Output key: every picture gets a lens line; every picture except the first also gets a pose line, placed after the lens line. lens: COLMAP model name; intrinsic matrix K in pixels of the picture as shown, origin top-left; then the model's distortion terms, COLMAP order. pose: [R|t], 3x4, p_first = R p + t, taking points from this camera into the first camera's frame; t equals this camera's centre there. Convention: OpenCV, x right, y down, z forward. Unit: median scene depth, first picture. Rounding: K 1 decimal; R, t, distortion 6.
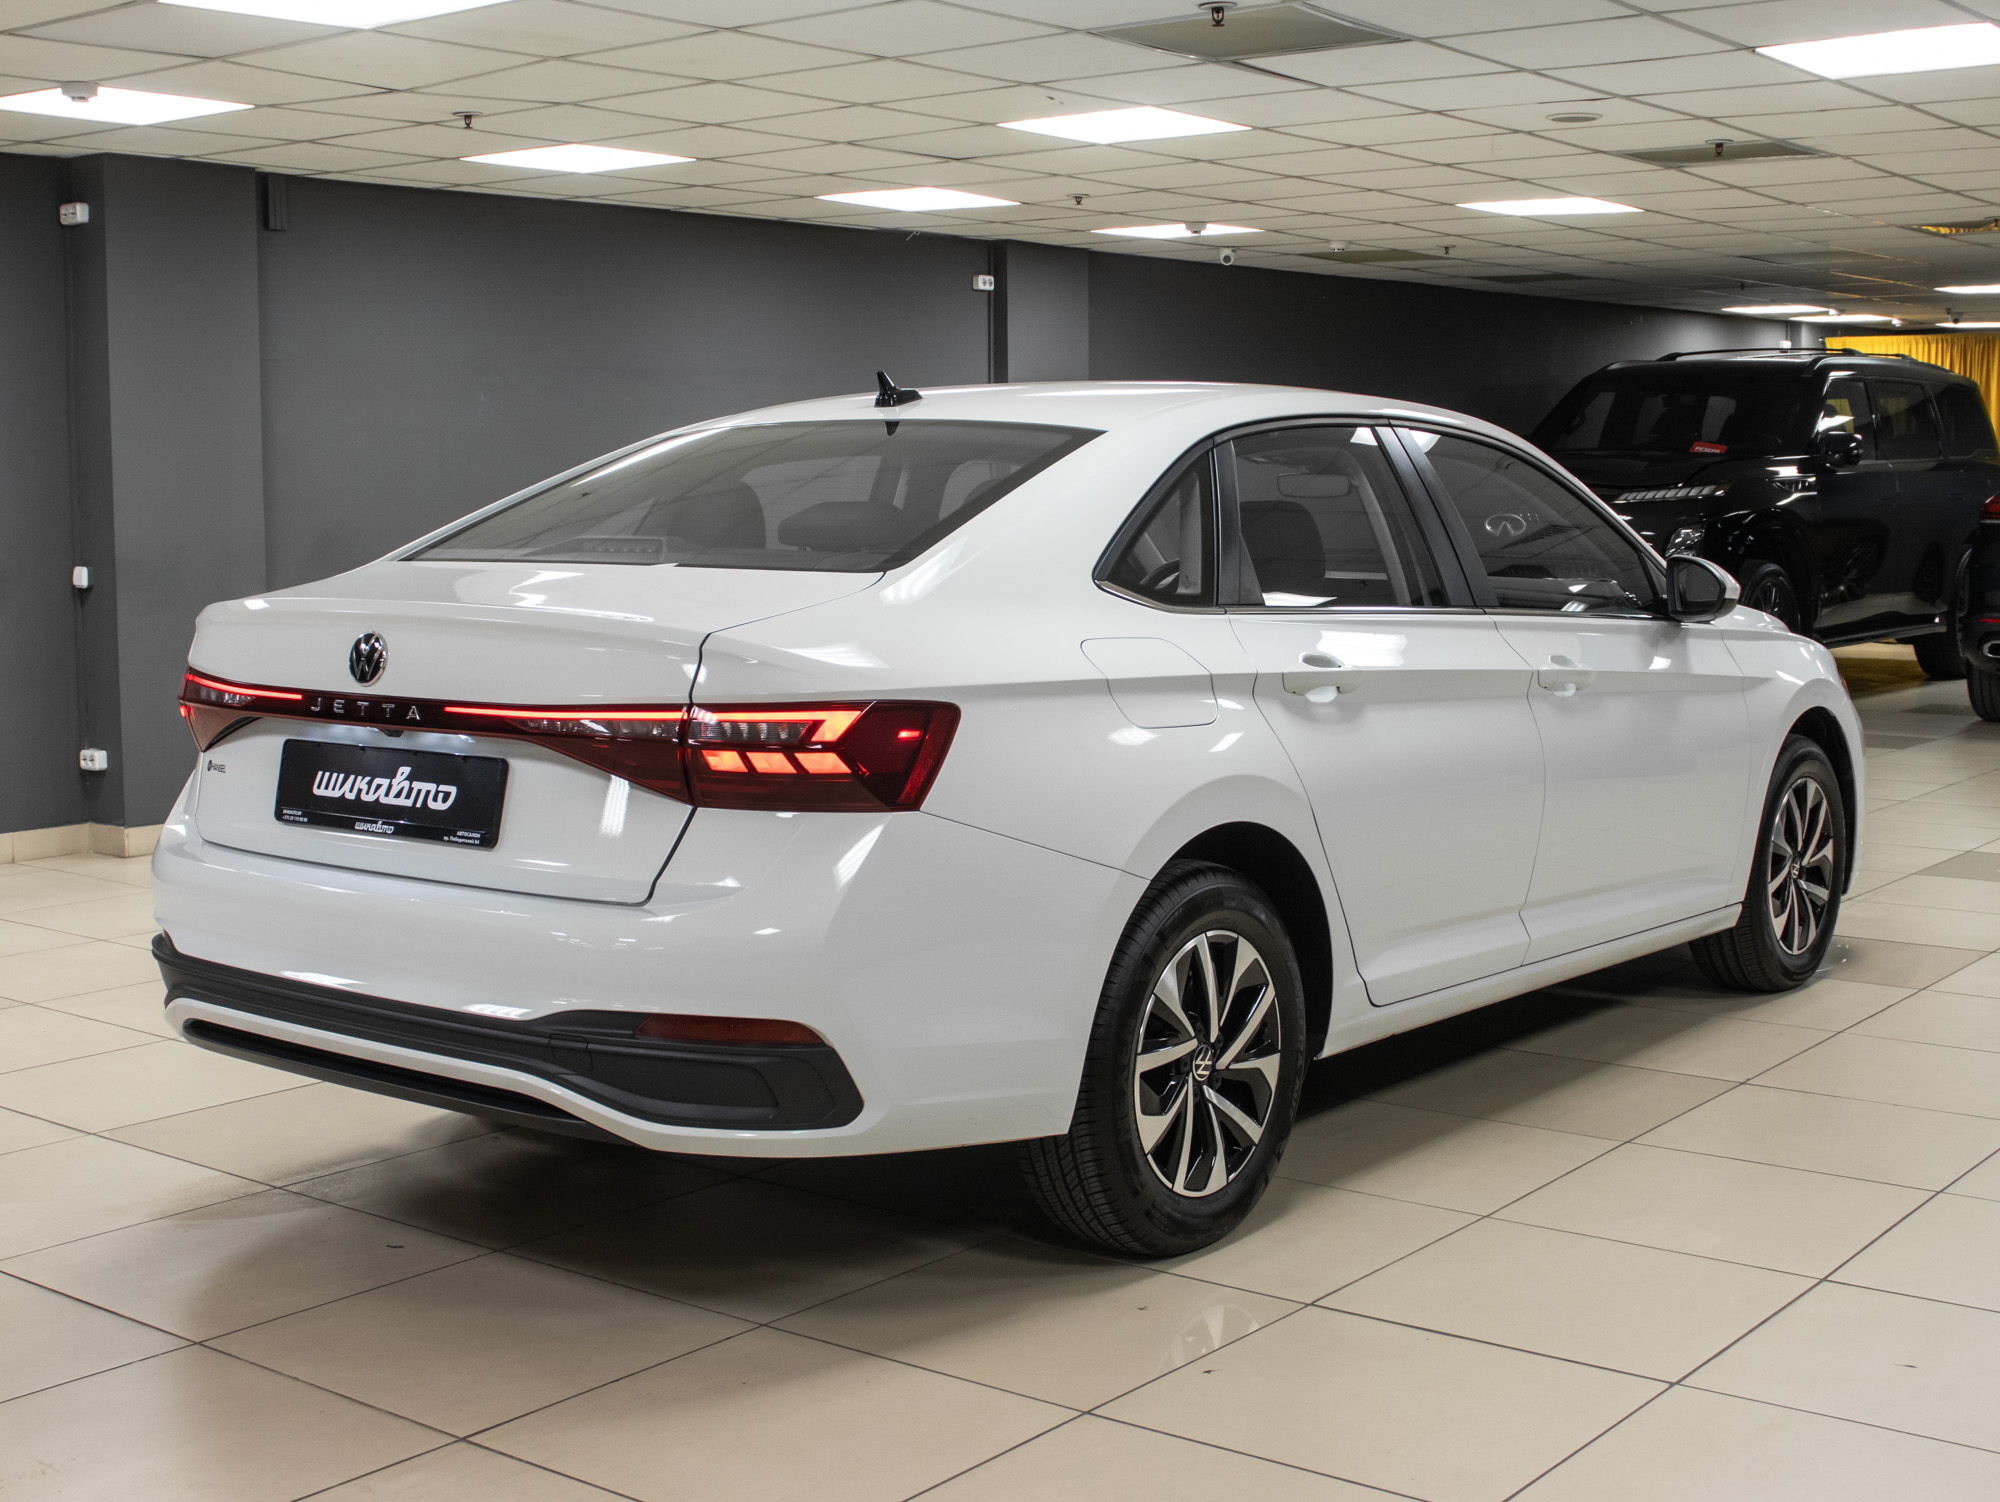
lens RADIAL K [[2651.0, 0, 1135.9], [0, 2651.0, 752.3], [0, 0, 1]] dist [-0.097425, -0.001191]
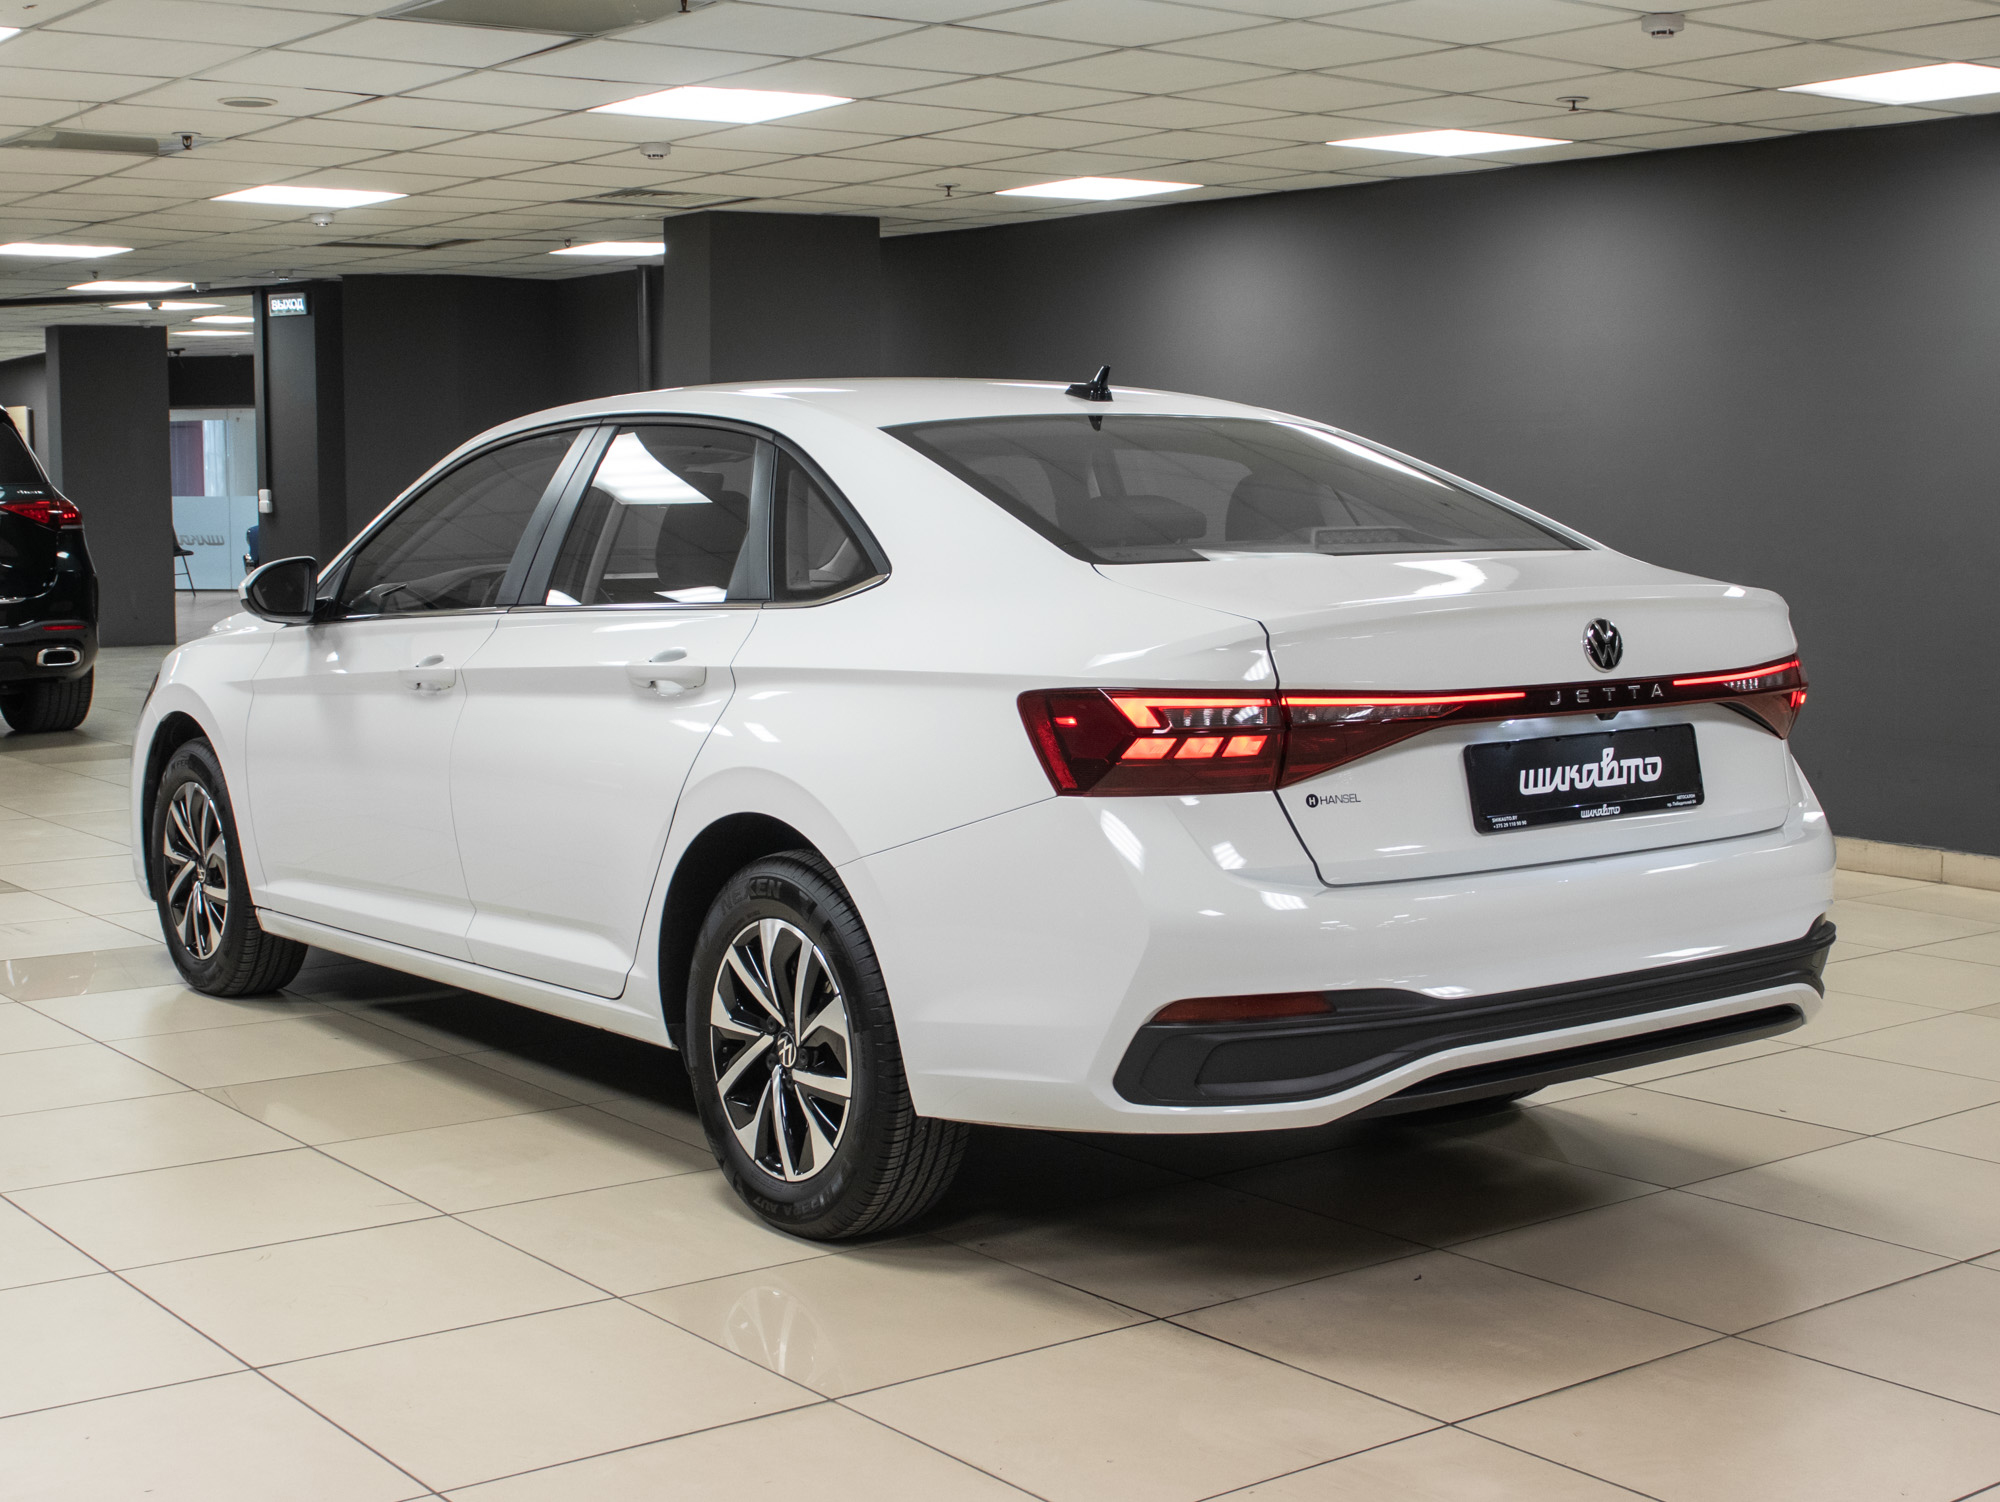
lens RADIAL K [[2651.0, 0, 1135.9], [0, 2651.0, 752.3], [0, 0, 1]] dist [-0.097425, -0.001191]
pose [[0.258742, -0.101410, 0.960608, -1.314594], [0.105926, 0.991455, 0.076135, -0.090810], [-0.960121, 0.082054, 0.267273, 0.899863]]
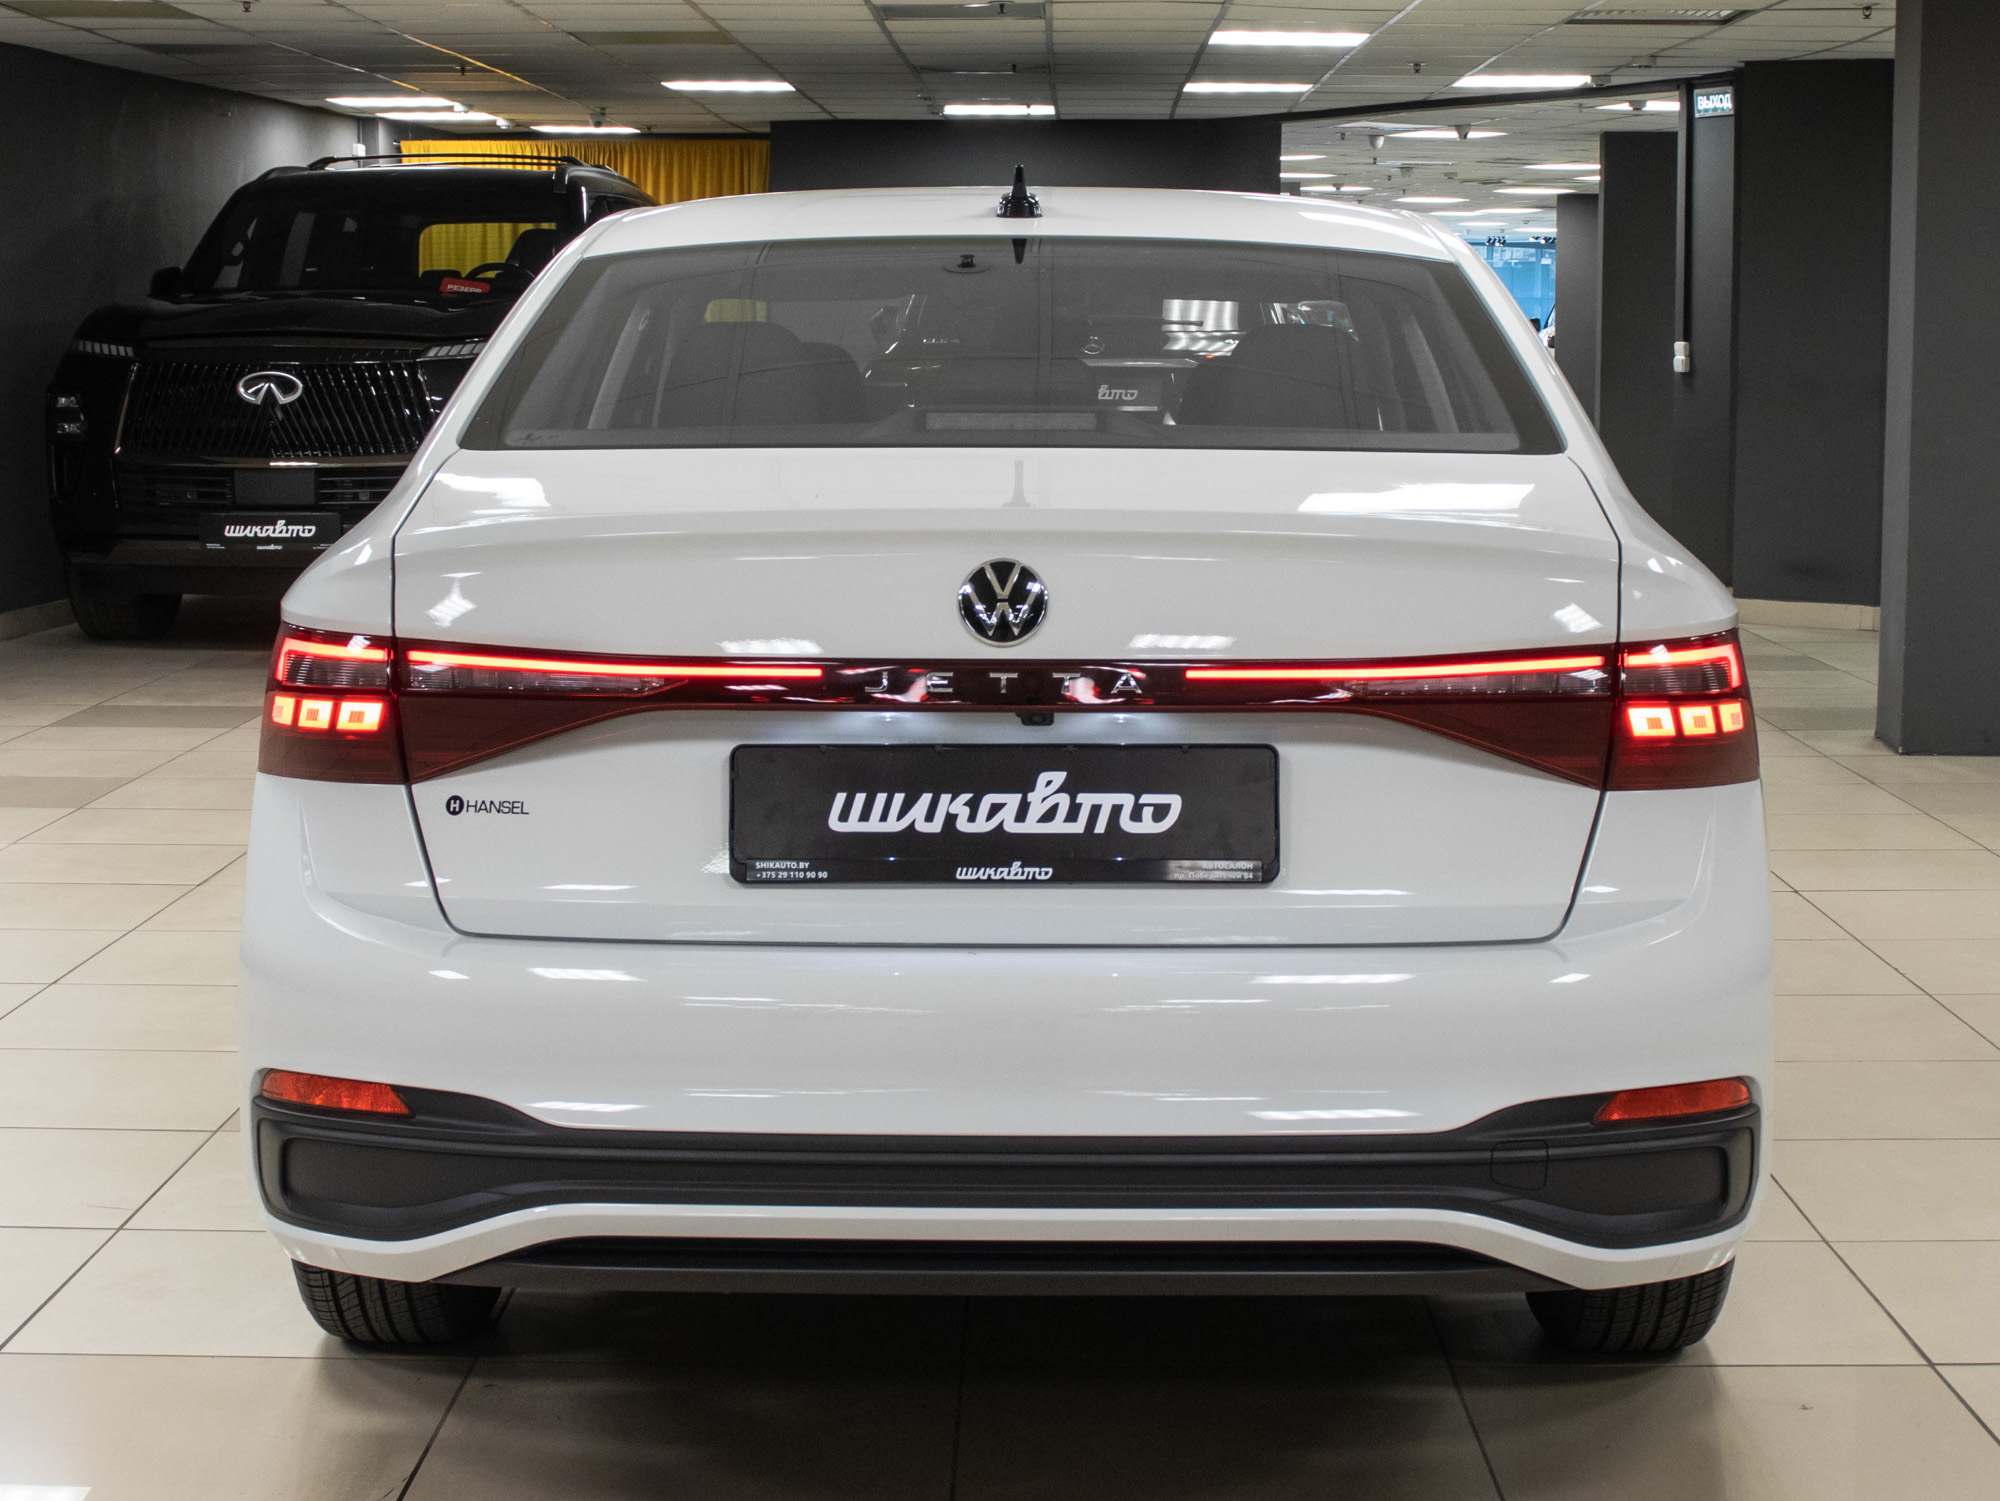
lens RADIAL K [[3493.5, 0, 1256.7], [0, 3493.5, 713.2], [0, 0, 1]] dist [-0.089555, -0.085697]
pose [[0.781587, -0.062542, 0.620654, -0.756448], [0.058486, 0.997926, 0.026907, -0.028099], [-0.621049, 0.015269, 0.783623, 0.313652]]
